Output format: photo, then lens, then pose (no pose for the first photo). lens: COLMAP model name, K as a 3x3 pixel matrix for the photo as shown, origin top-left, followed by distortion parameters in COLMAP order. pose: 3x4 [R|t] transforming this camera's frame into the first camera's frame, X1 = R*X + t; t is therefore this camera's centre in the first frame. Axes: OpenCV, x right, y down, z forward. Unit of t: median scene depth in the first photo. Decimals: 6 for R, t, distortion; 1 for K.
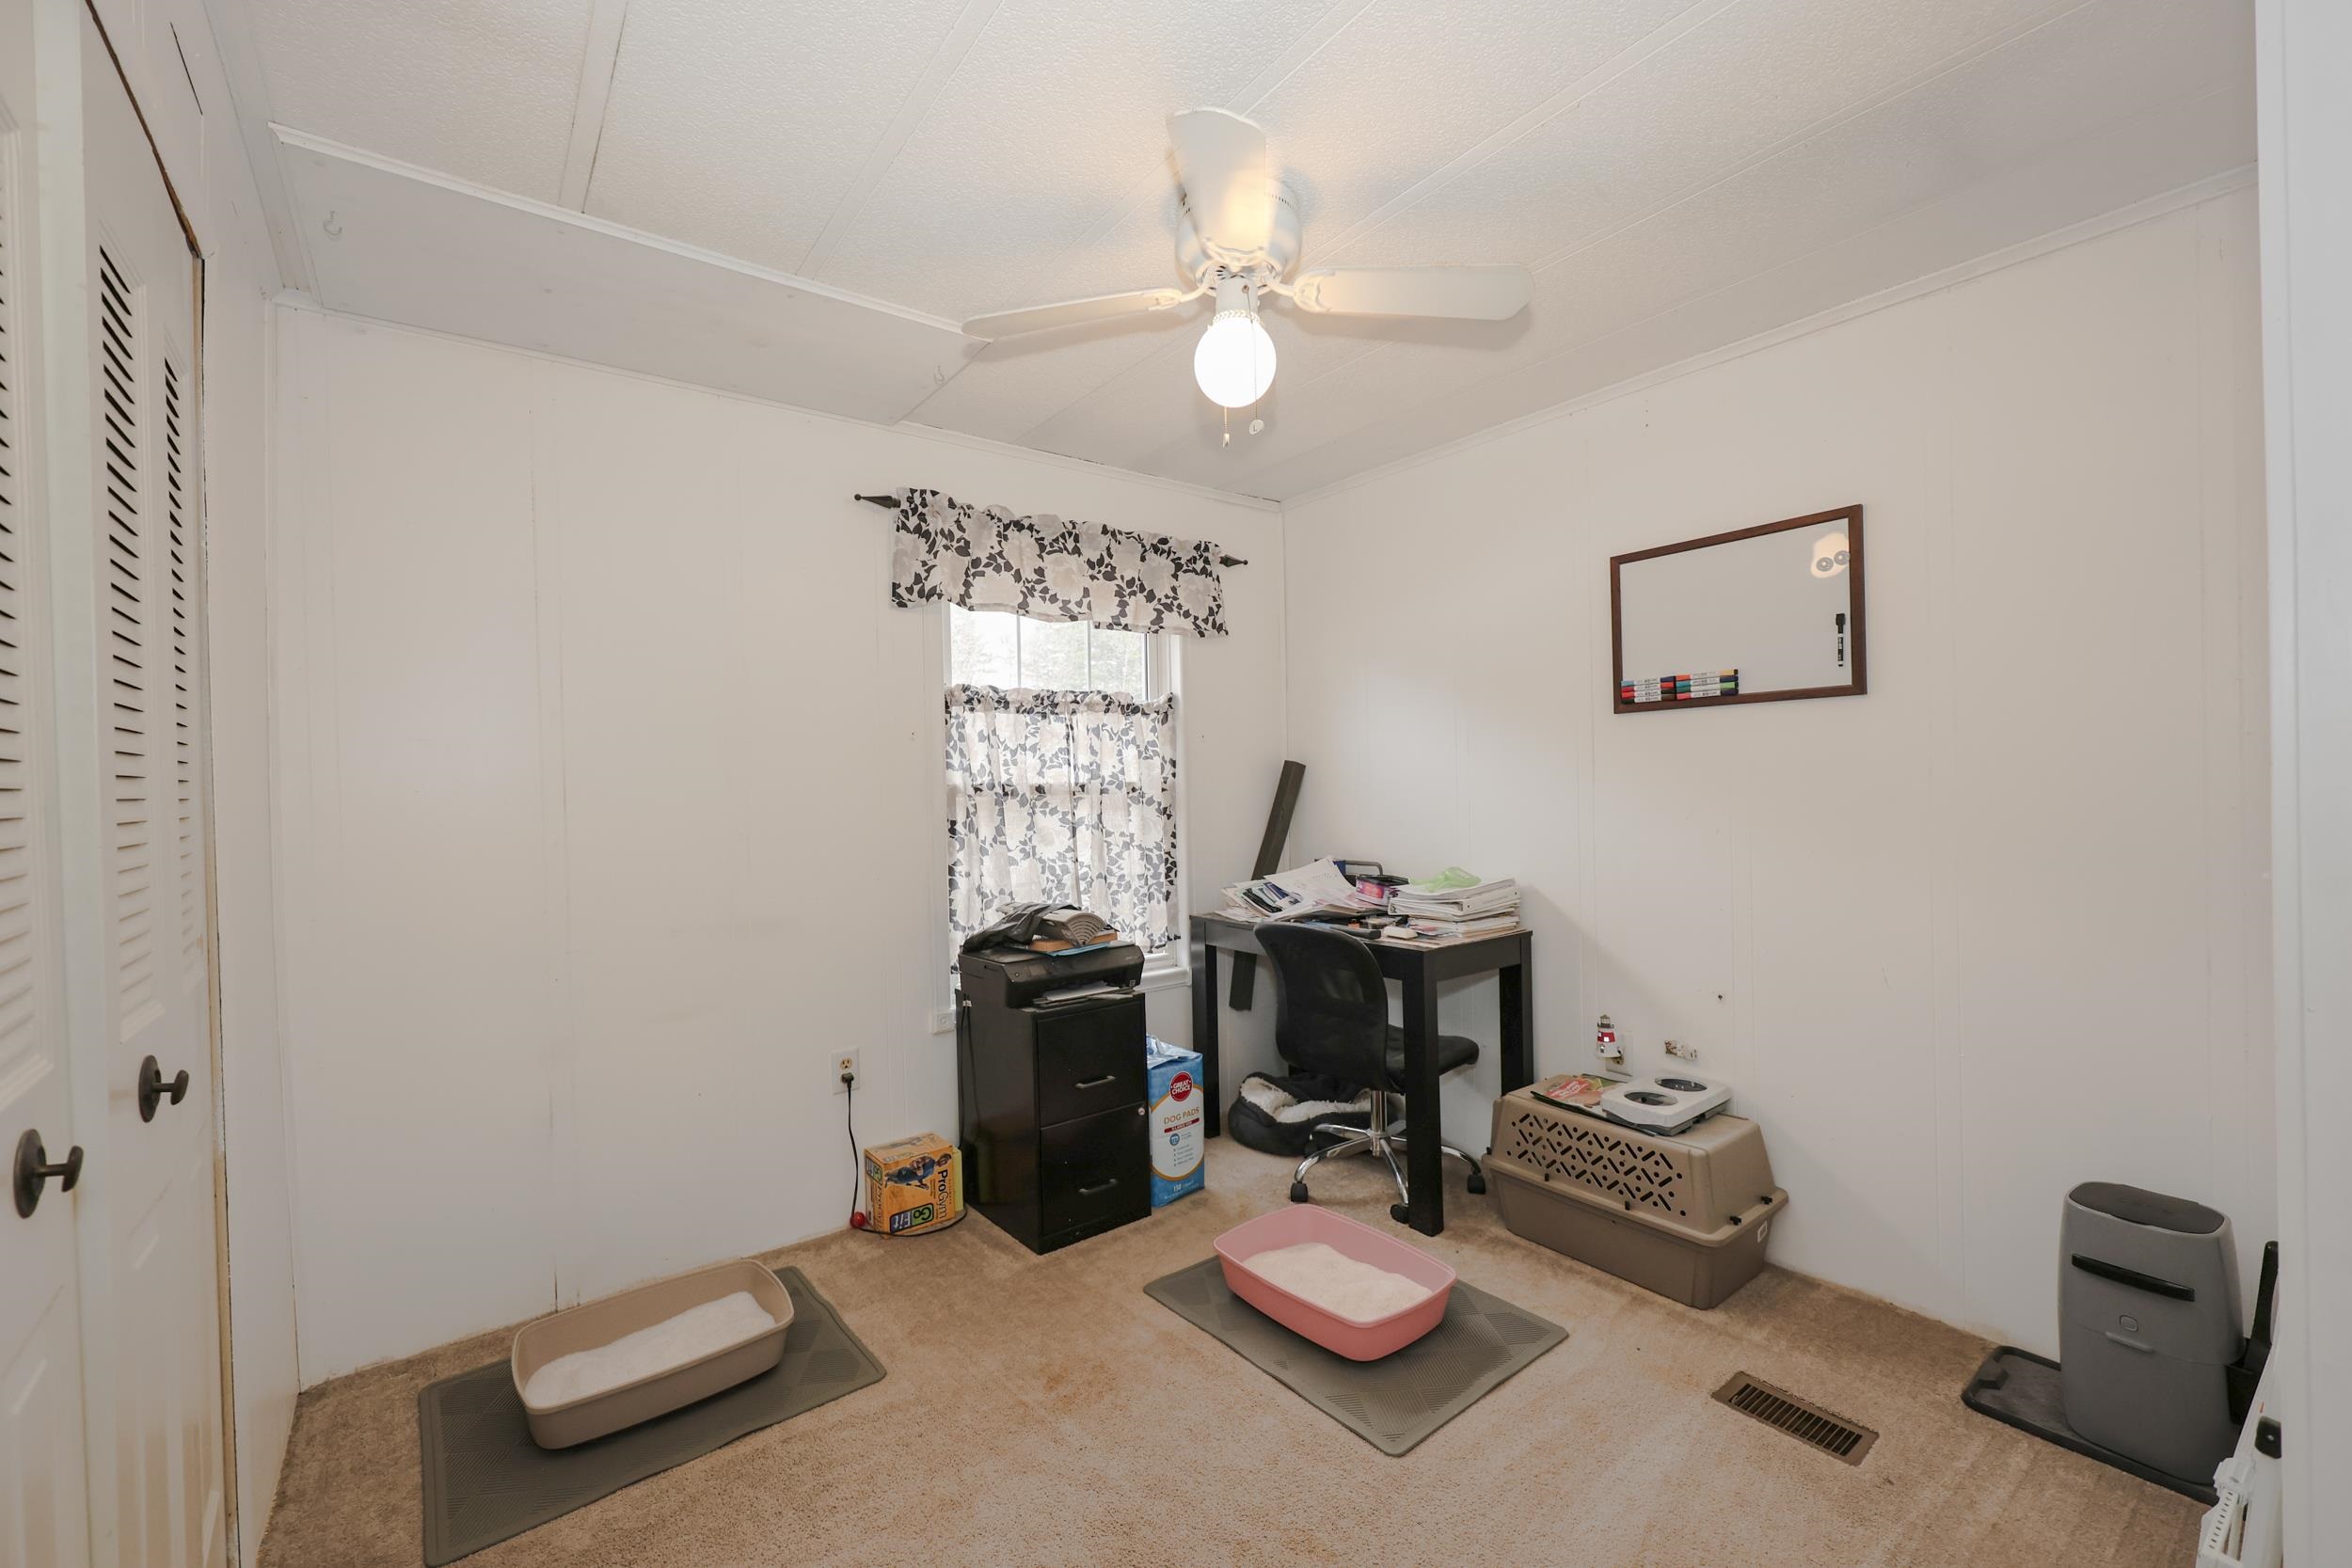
lens RADIAL K [[955.8, 0, 1165.4], [0, 955.8, 787.5], [0, 0, 1]] dist [-0.000979, -0.000183]
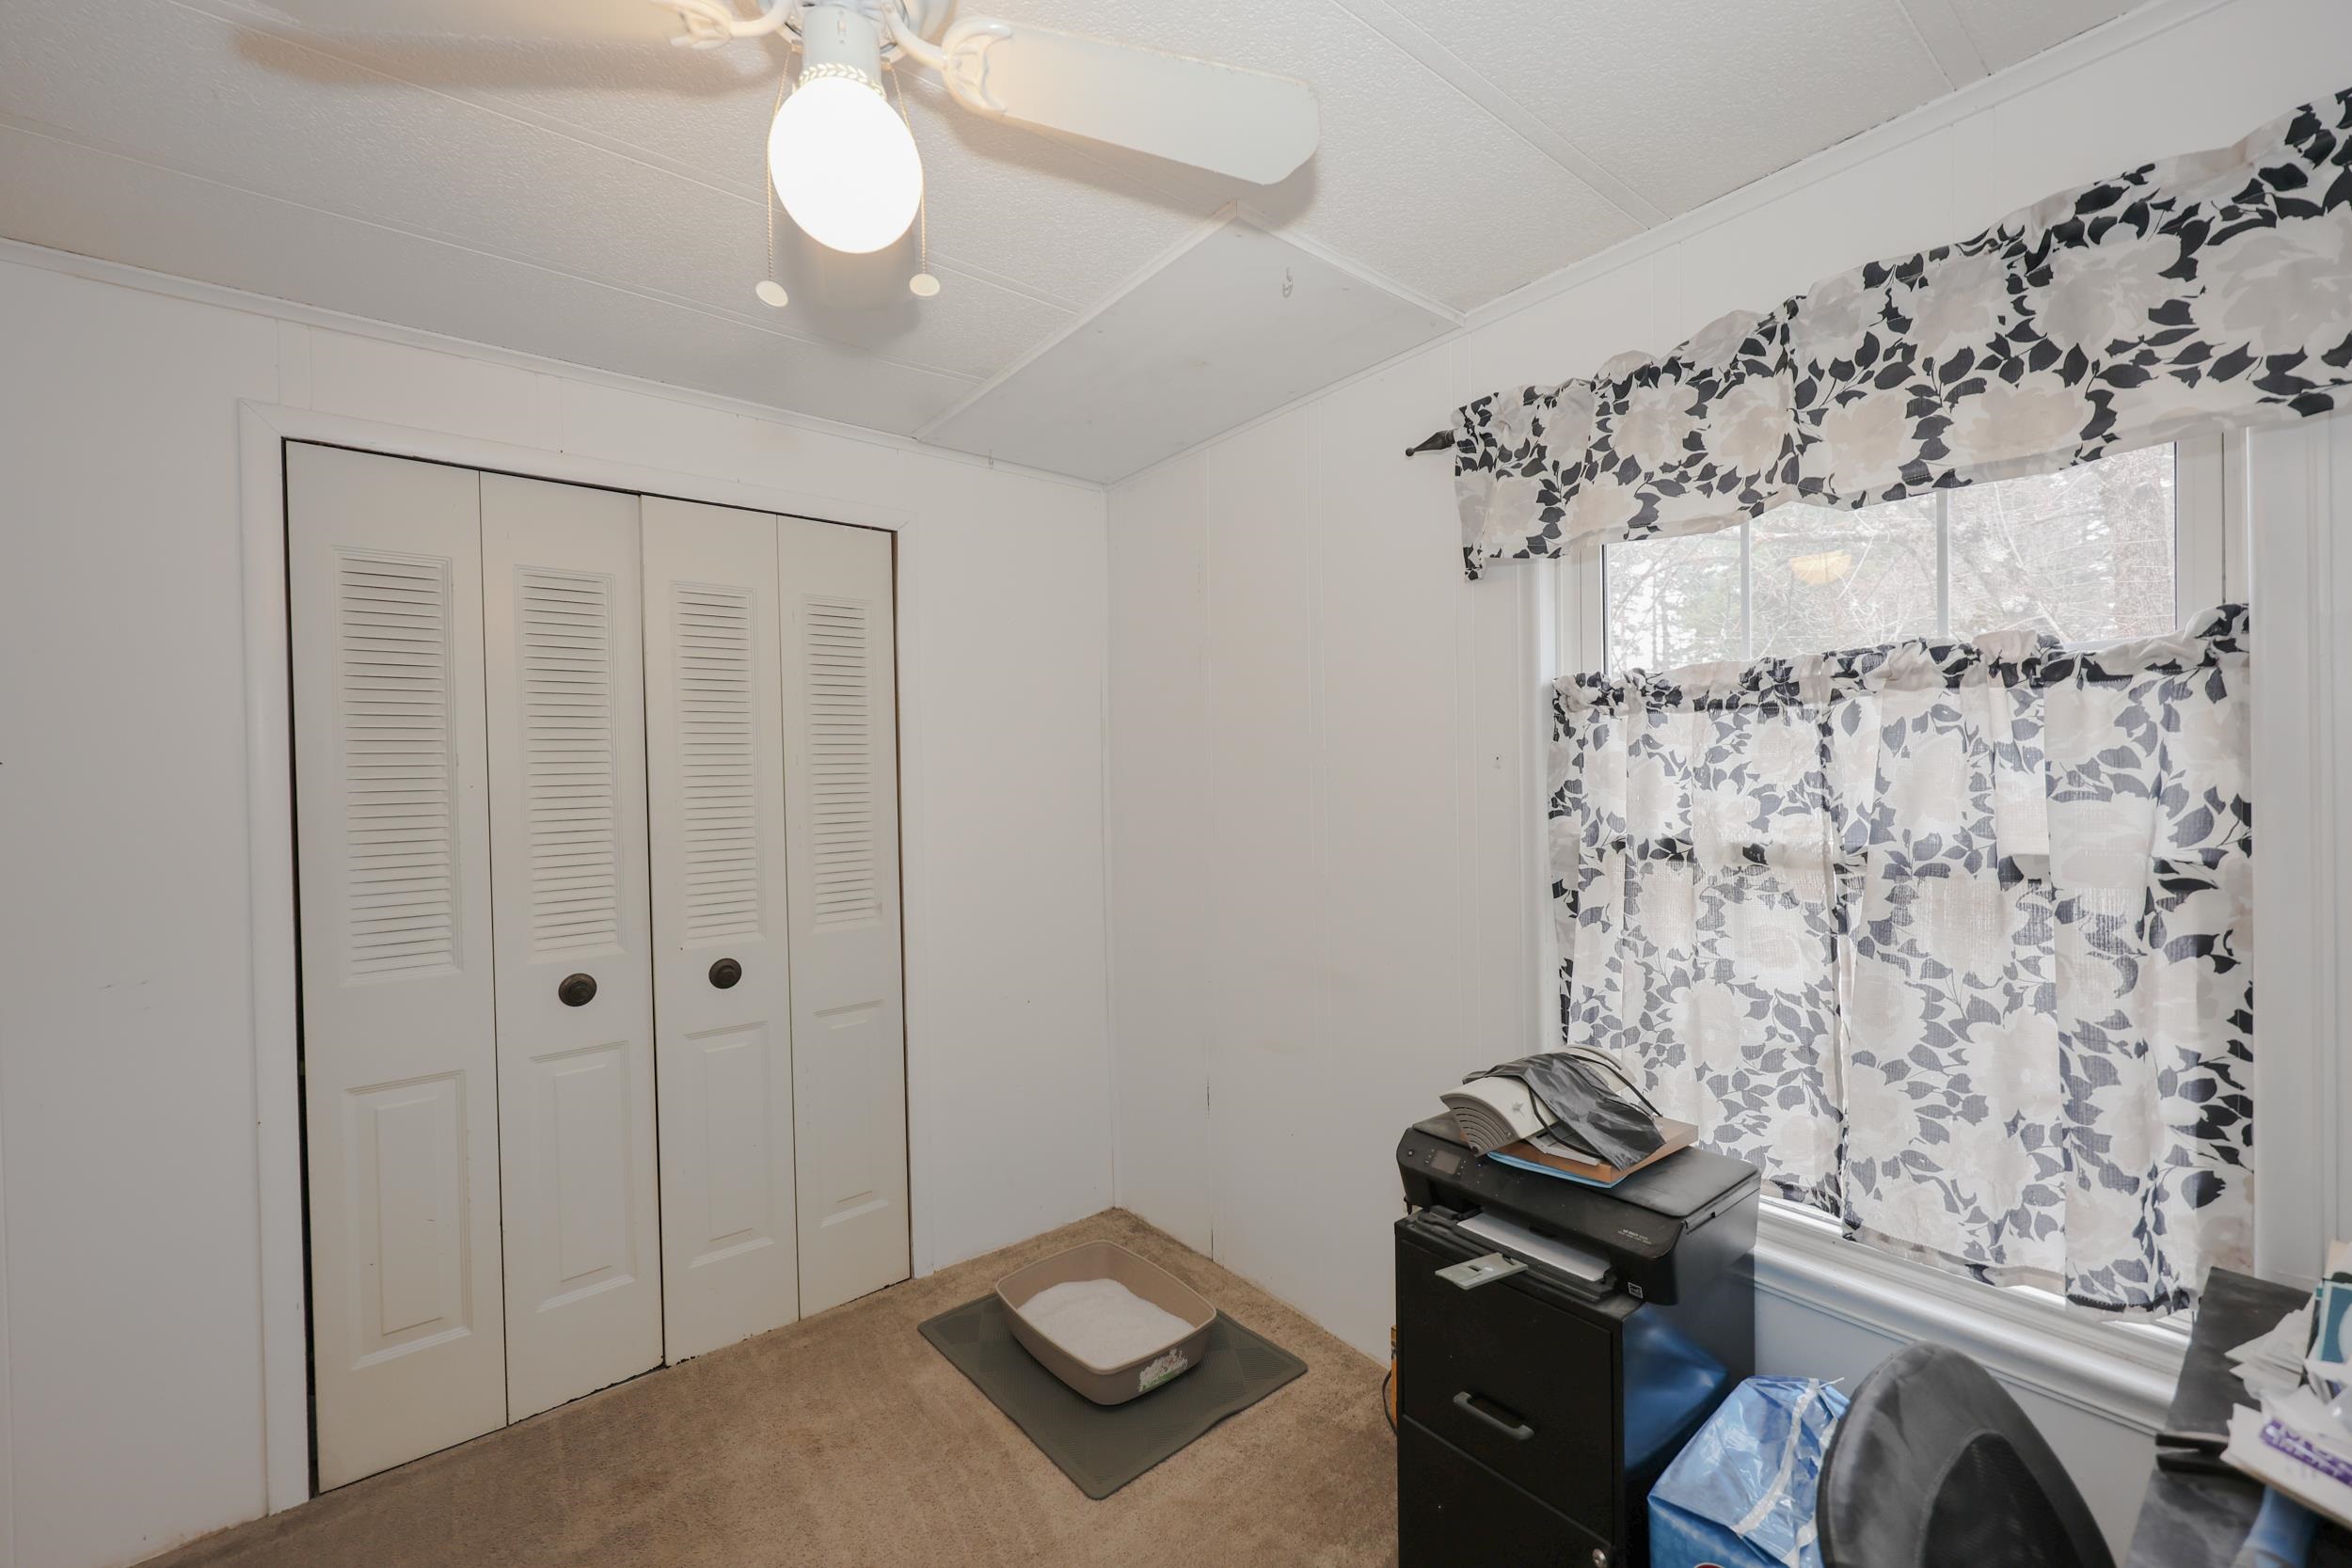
lens RADIAL K [[955.8, 0, 1165.4], [0, 955.8, 787.5], [0, 0, 1]] dist [-0.000979, -0.000183]
pose [[0.009777, 0.030777, -0.999478, 0.374323], [0.008399, 0.999488, 0.030860, -0.051670], [0.999917, -0.008696, 0.009513, 0.666619]]
